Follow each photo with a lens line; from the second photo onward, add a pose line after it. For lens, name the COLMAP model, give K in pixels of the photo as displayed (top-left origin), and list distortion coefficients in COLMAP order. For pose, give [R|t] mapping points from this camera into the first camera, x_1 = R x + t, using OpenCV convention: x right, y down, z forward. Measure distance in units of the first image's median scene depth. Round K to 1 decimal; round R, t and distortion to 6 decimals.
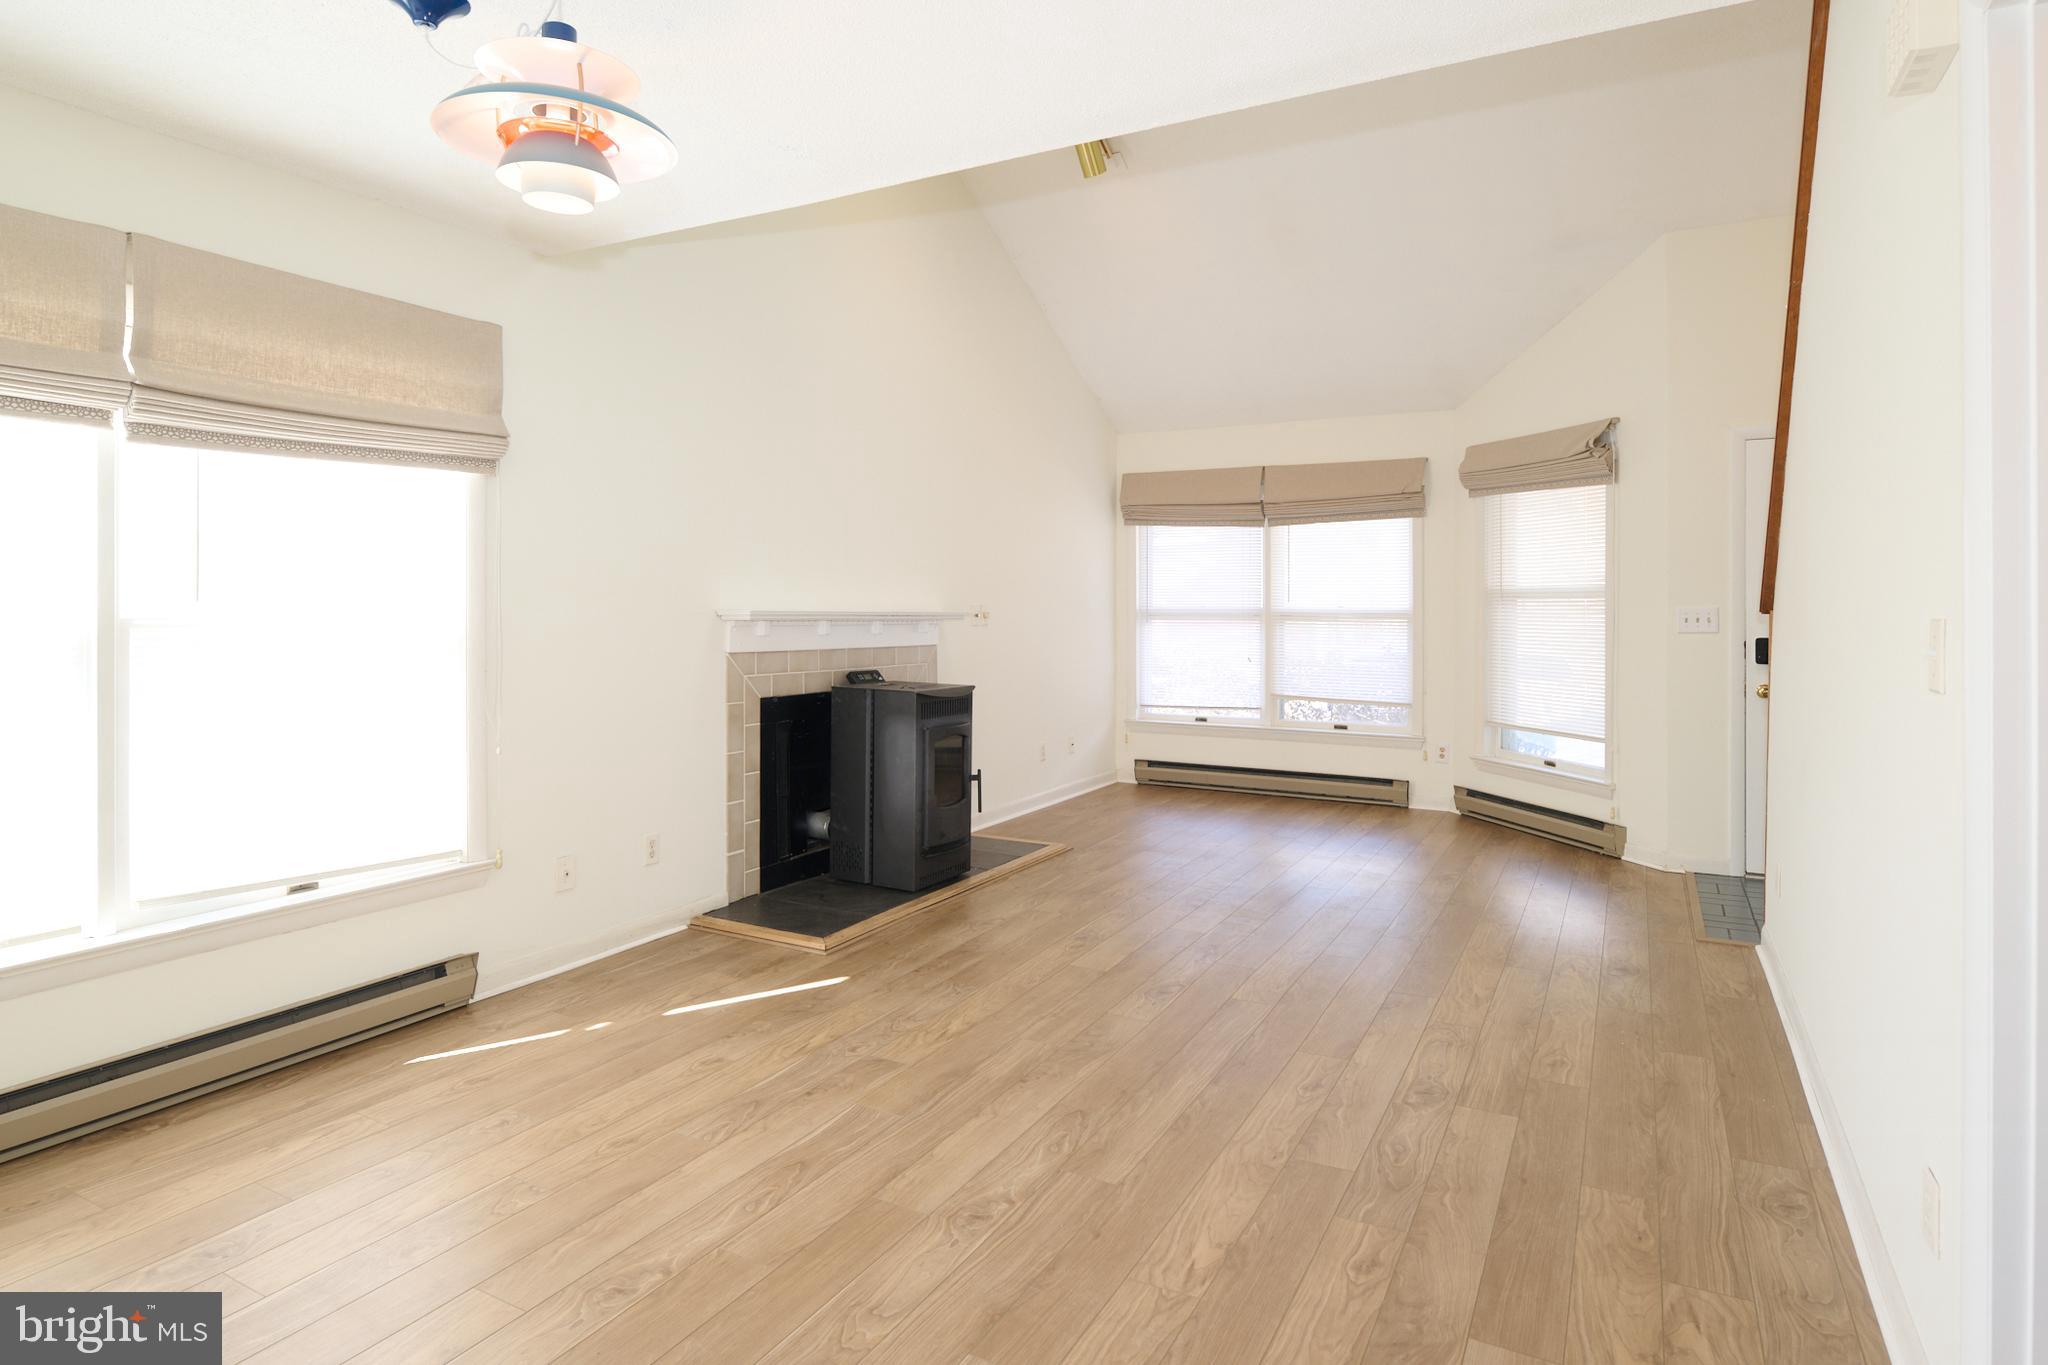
lens RADIAL K [[1120.2, 0, 1040.3], [0, 1120.2, 597.3], [0, 0, 1]] dist [0.000146, -0.001339]
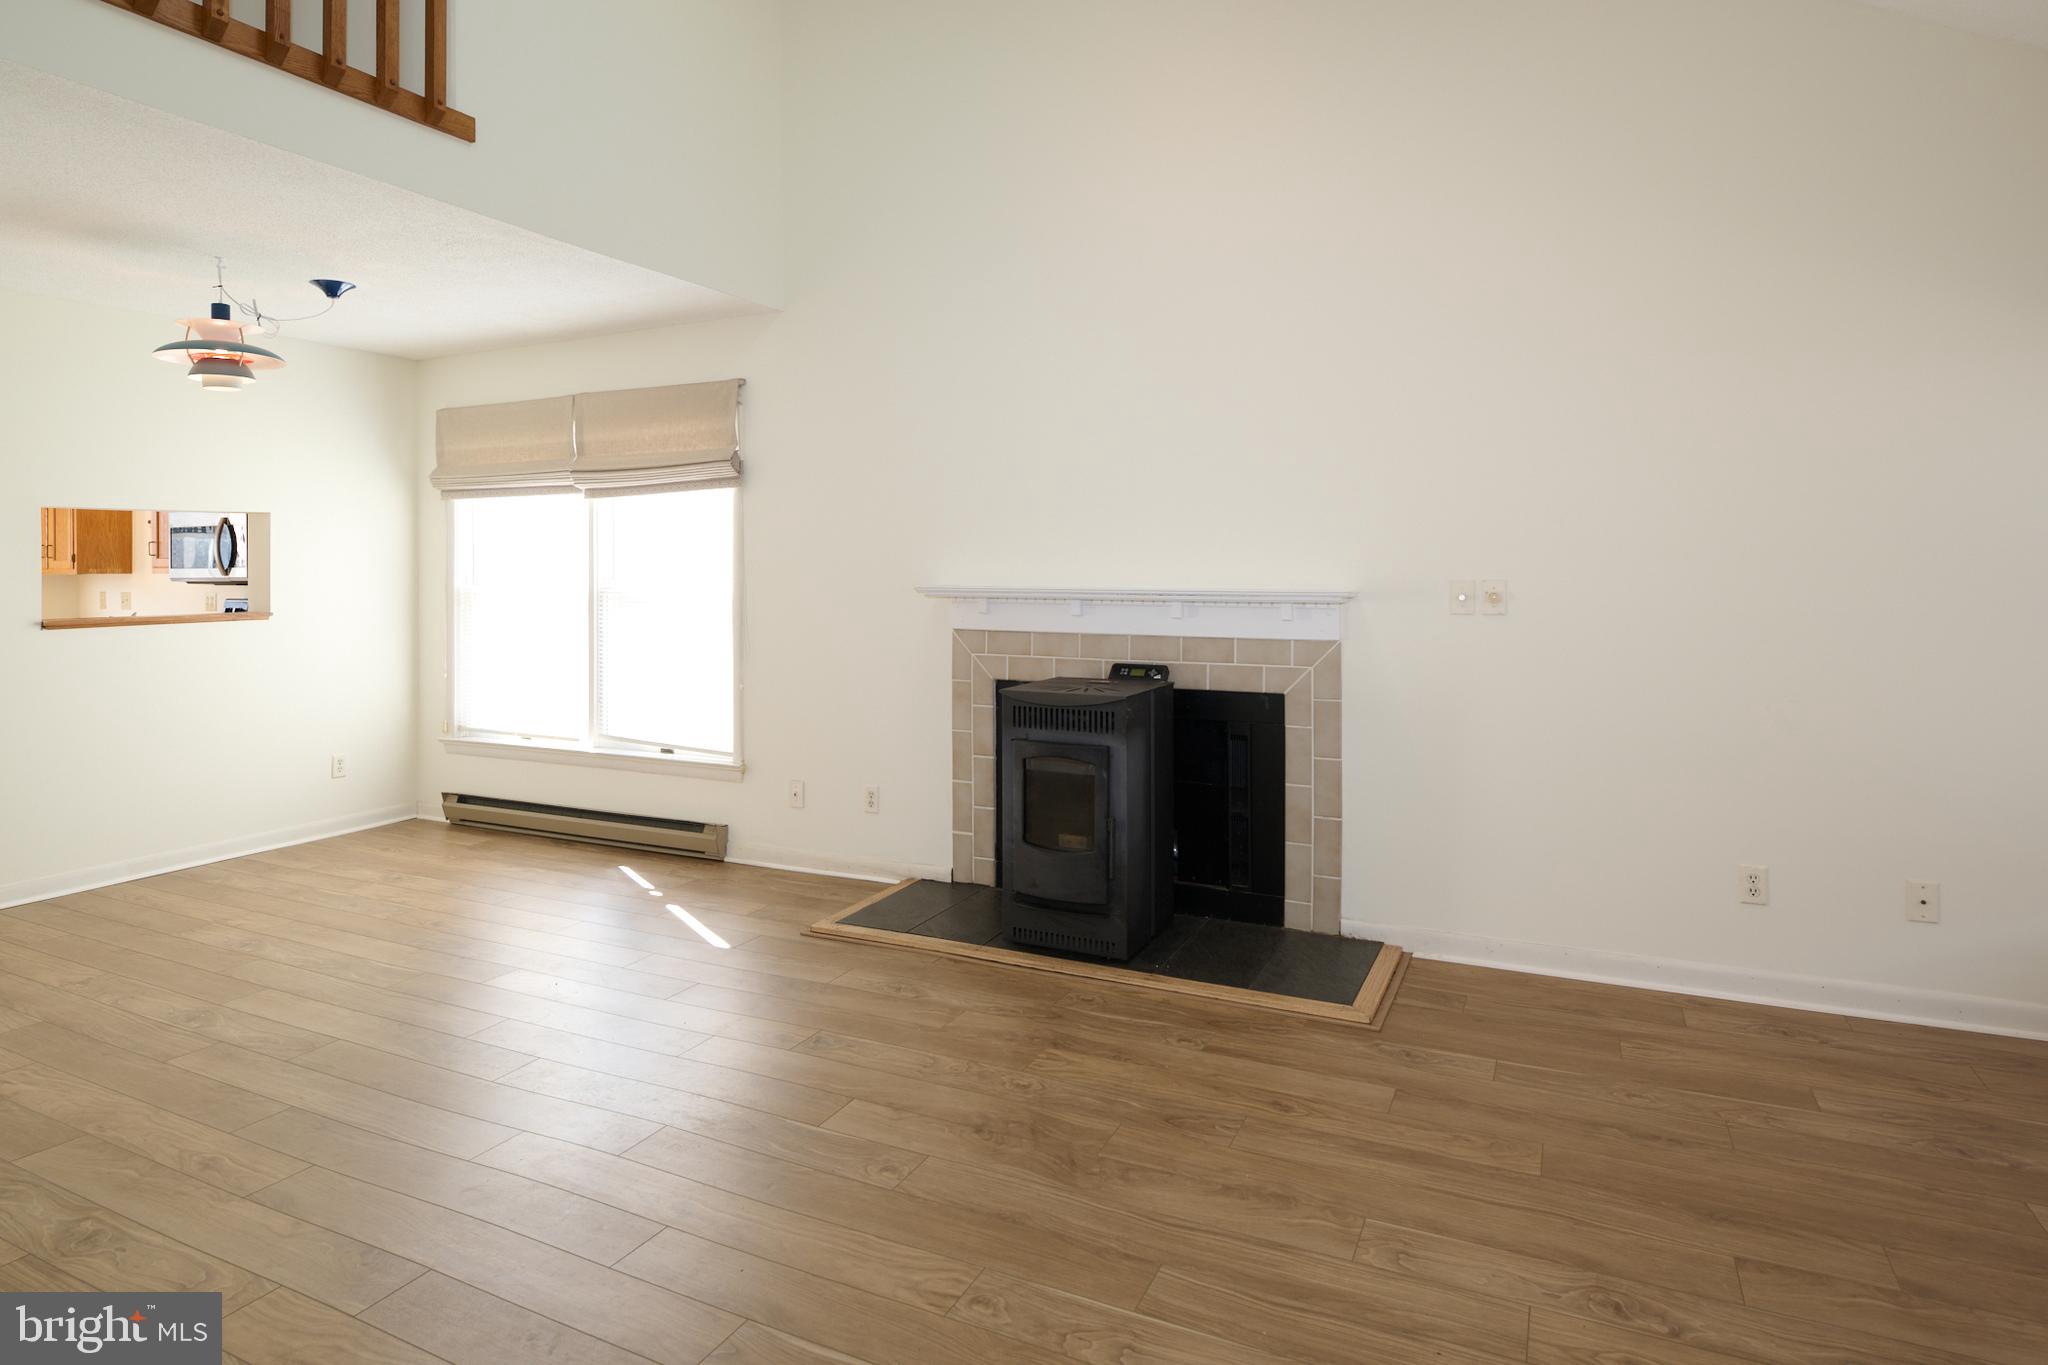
lens RADIAL K [[1122.5, 0, 1030.5], [0, 1122.5, 563.1], [0, 0, 1]] dist [-0.003086, -0.003251]
pose [[0.035222, -0.009150, -0.999338, 0.634428], [0.011785, 0.999892, -0.008740, 0.000490], [0.999310, -0.011470, 0.035326, 0.912353]]
